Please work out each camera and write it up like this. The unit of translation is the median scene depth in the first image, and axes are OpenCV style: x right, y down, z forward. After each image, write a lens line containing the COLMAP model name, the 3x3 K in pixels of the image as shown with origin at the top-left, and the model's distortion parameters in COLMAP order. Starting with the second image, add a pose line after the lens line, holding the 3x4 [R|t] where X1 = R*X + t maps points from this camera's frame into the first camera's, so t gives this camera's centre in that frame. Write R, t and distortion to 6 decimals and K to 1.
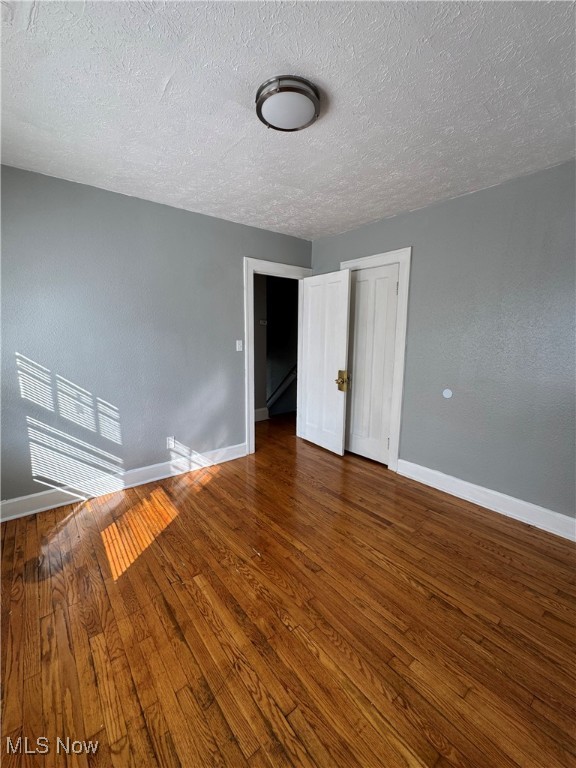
lens RADIAL K [[318.7, 0, 289.0], [0, 318.7, 384.5], [0, 0, 1]] dist [-0.001494, 0.000243]
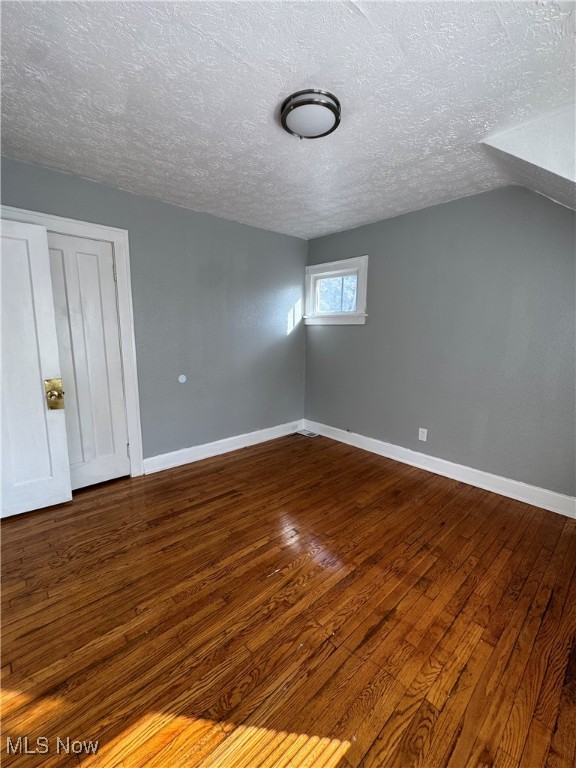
lens RADIAL K [[318.7, 0, 289.0], [0, 318.7, 384.5], [0, 0, 1]] dist [-0.001494, 0.000243]
pose [[-0.064037, -0.173195, 0.982804, -0.855703], [0.144201, 0.972883, 0.180842, -0.135207], [-0.987474, 0.153302, -0.037326, 0.877594]]
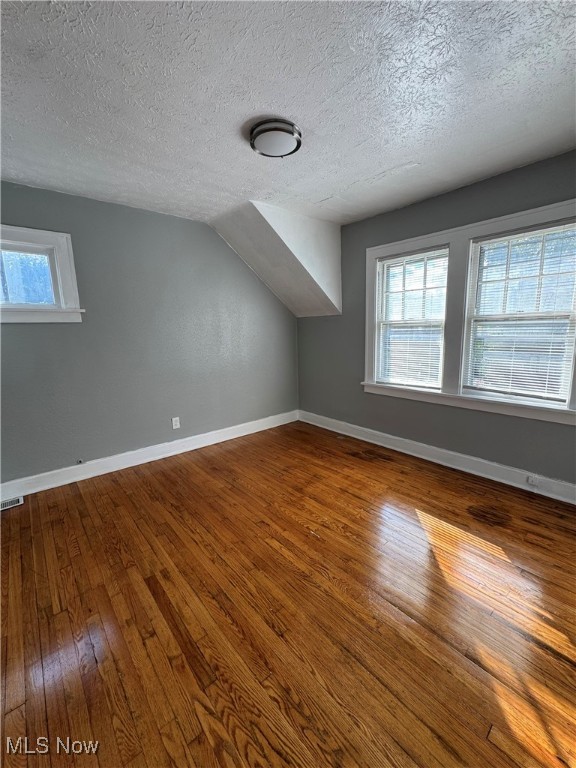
lens RADIAL K [[318.7, 0, 289.0], [0, 318.7, 384.5], [0, 0, 1]] dist [-0.001494, 0.000243]
pose [[-0.999275, 0.023166, -0.030205, 0.002369], [0.012115, 0.945783, 0.324572, -0.258293], [0.036087, 0.323971, -0.945378, 1.750090]]
